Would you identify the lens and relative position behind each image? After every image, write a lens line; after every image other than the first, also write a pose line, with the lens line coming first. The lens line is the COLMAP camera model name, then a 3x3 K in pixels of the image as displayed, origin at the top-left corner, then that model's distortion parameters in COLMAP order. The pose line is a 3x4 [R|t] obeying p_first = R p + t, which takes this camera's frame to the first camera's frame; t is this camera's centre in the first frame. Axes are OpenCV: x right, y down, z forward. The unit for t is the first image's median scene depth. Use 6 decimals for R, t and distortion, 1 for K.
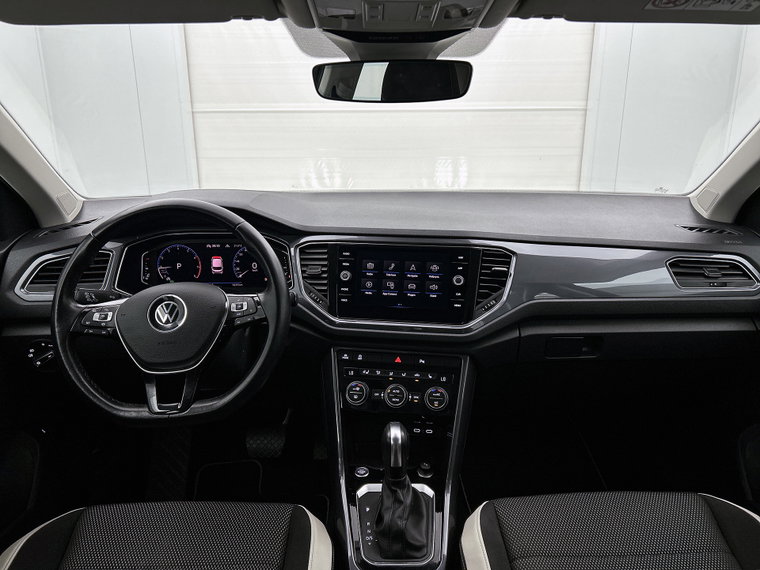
lens RADIAL K [[572.7, 0, 377.2], [0, 572.7, 282.6], [0, 0, 1]] dist [0.037381, -0.016656]
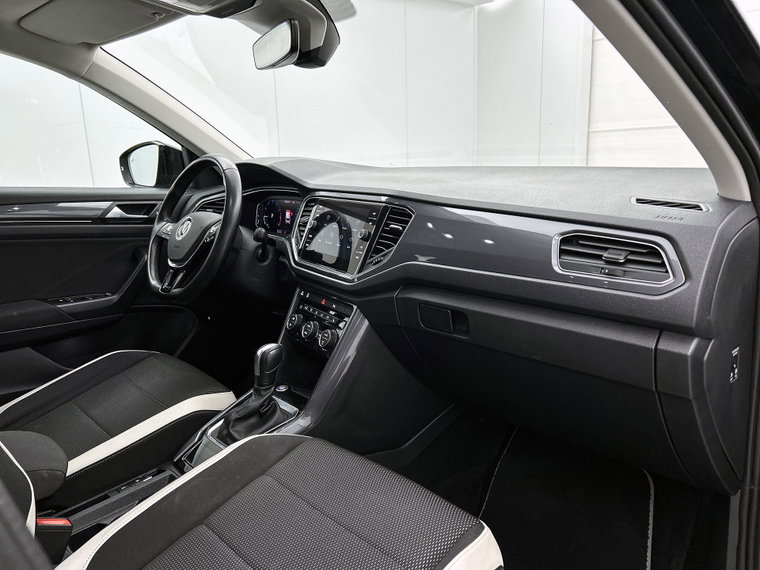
lens RADIAL K [[572.7, 0, 378.8], [0, 572.7, 287.6], [0, 0, 1]] dist [0.037381, -0.016656]
pose [[0.651375, 0.148113, -0.744160, 0.933982], [-0.190290, 0.981307, 0.028750, 0.055301], [0.734507, 0.122879, 0.667383, 0.333231]]
